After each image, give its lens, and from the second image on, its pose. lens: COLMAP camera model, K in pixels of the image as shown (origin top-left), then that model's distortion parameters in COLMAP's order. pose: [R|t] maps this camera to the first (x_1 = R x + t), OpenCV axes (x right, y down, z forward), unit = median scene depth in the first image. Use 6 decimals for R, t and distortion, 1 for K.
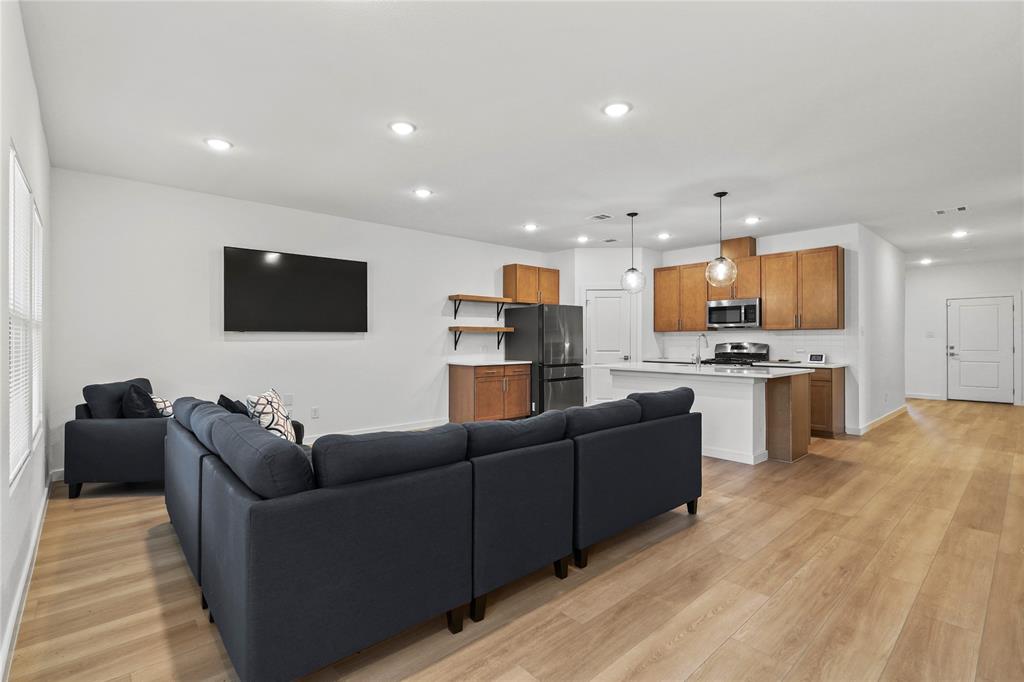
lens RADIAL K [[465.5, 0, 512.0], [0, 465.5, 341.0], [0, 0, 1]] dist [0.001822, 0.000079]
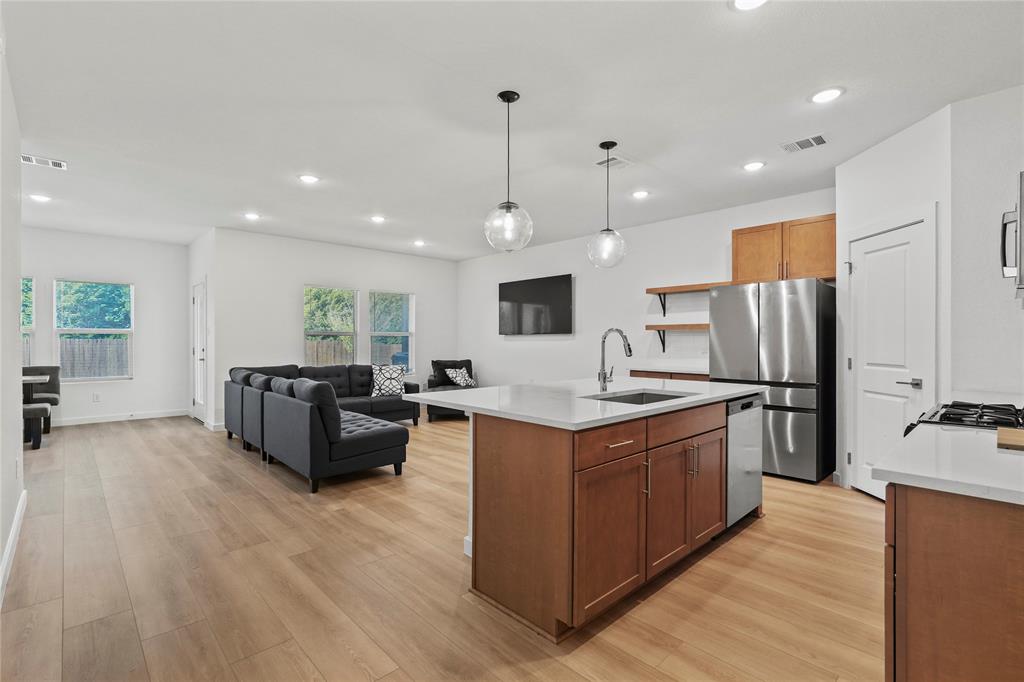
lens RADIAL K [[470.8, 0, 507.1], [0, 470.8, 341.4], [0, 0, 1]] dist [-0.002333, -0.000052]
pose [[0.024547, 0.003306, -0.999693, 0.748043], [-0.003938, 0.999987, 0.003210, -0.002246], [0.999691, 0.003858, 0.024559, 0.697772]]
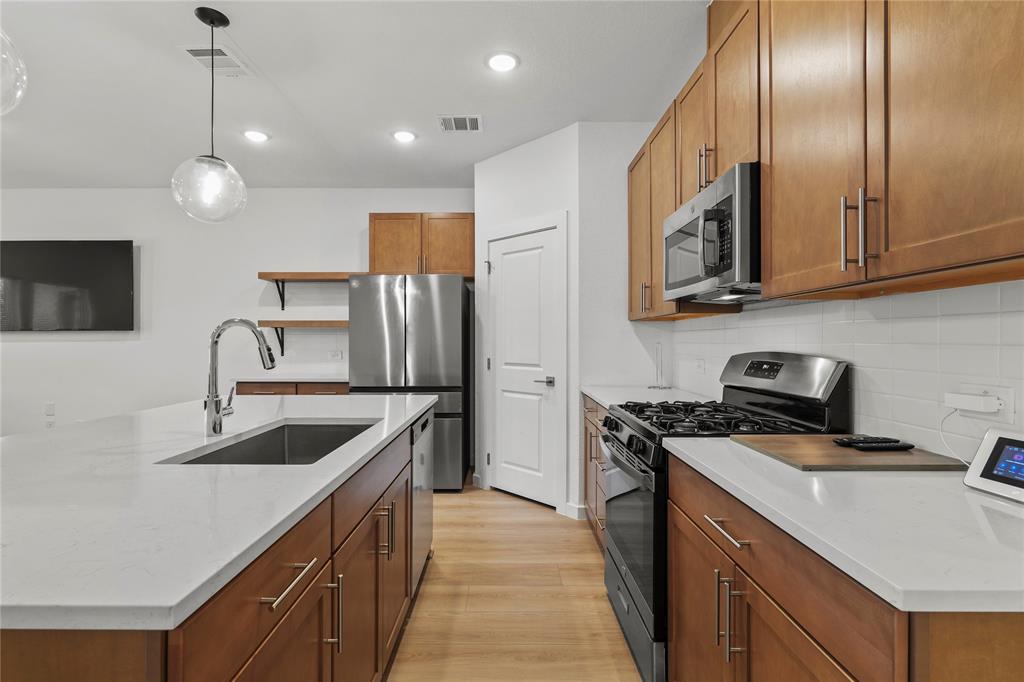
lens RADIAL K [[470.8, 0, 507.1], [0, 470.8, 341.4], [0, 0, 1]] dist [-0.002333, -0.000052]
pose [[0.743043, 0.002284, -0.669240, 0.582316], [-0.003030, 0.999995, 0.000049, -0.002206], [0.669237, 0.001991, 0.743047, 0.720339]]
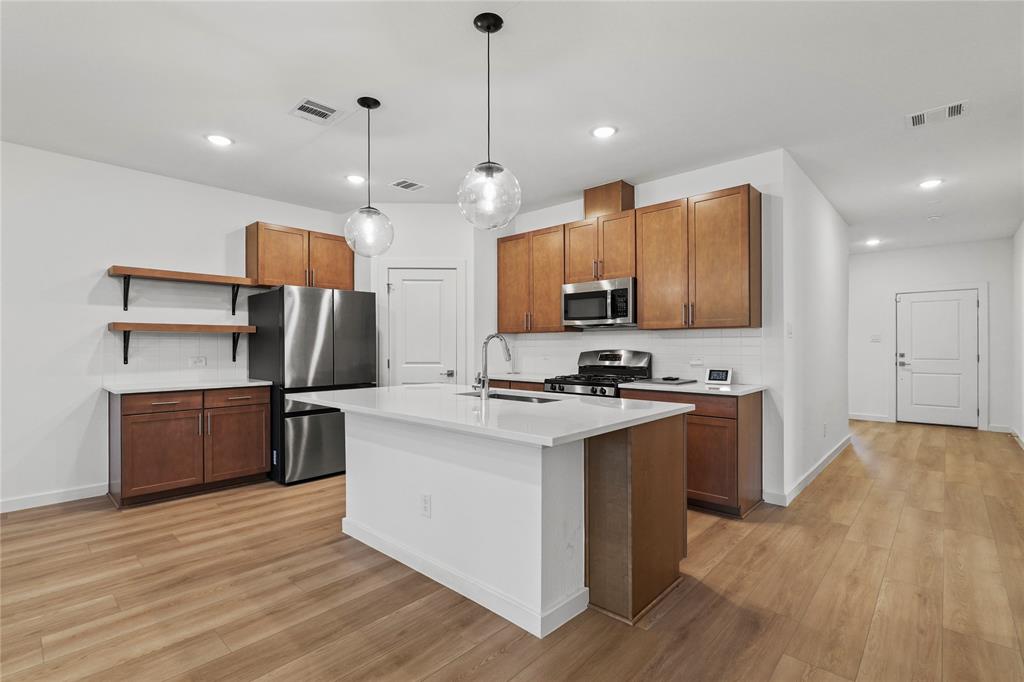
lens RADIAL K [[465.9, 0, 509.4], [0, 465.9, 348.4], [0, 0, 1]] dist [-0.000894, 0.000146]
pose [[0.996182, -0.001265, 0.087296, 0.305101], [0.000931, 0.999992, 0.003859, -0.001287], [-0.087300, -0.003763, 0.996175, 0.389154]]
